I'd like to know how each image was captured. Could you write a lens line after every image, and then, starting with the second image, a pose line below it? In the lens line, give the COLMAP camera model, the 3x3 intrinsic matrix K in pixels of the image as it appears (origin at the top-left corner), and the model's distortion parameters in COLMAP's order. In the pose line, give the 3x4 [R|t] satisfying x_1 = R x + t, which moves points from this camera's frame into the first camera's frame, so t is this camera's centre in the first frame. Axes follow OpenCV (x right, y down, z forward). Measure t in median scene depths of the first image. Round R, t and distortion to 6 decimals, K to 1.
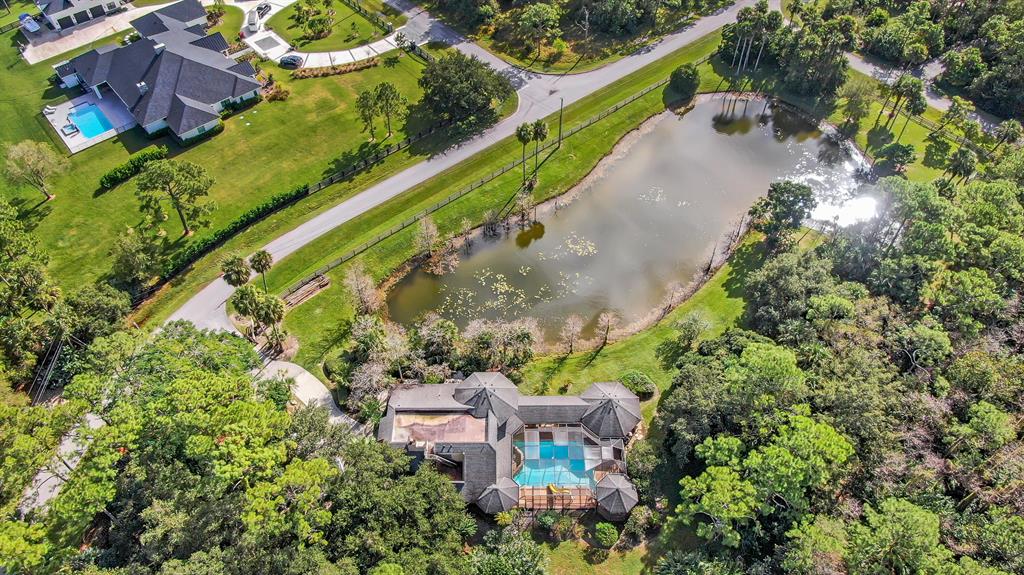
lens RADIAL K [[727.3, 0, 512.3], [0, 727.3, 287.3], [0, 0, 1]] dist [-0.033389, 0.008787]
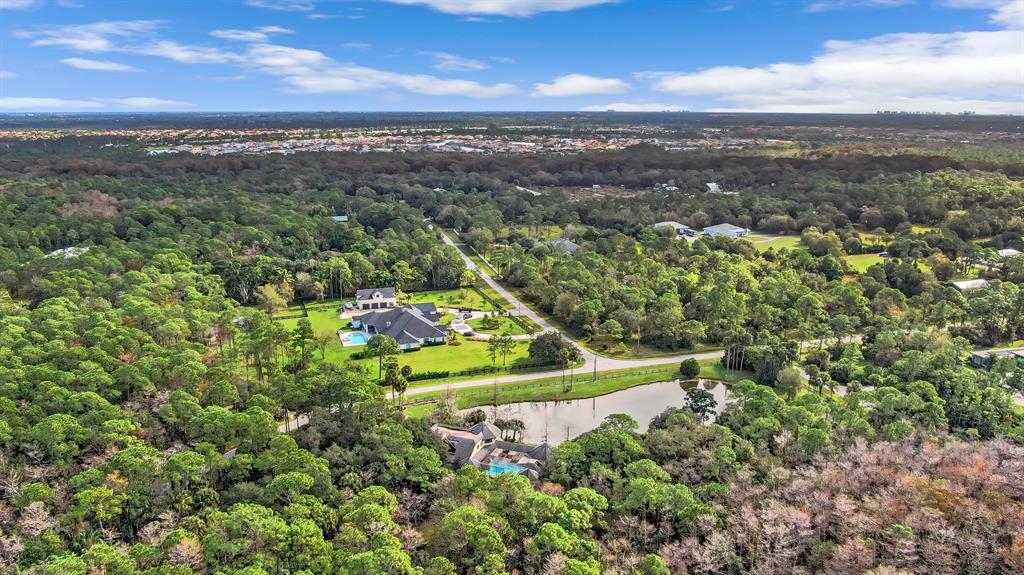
lens RADIAL K [[727.3, 0, 516.8], [0, 727.3, 294.2], [0, 0, 1]] dist [-0.033389, 0.008787]
pose [[0.934806, 0.104266, -0.339508, 0.780993], [-0.275970, 0.814969, -0.509574, 0.954230], [0.223557, 0.570047, 0.790613, -0.853812]]
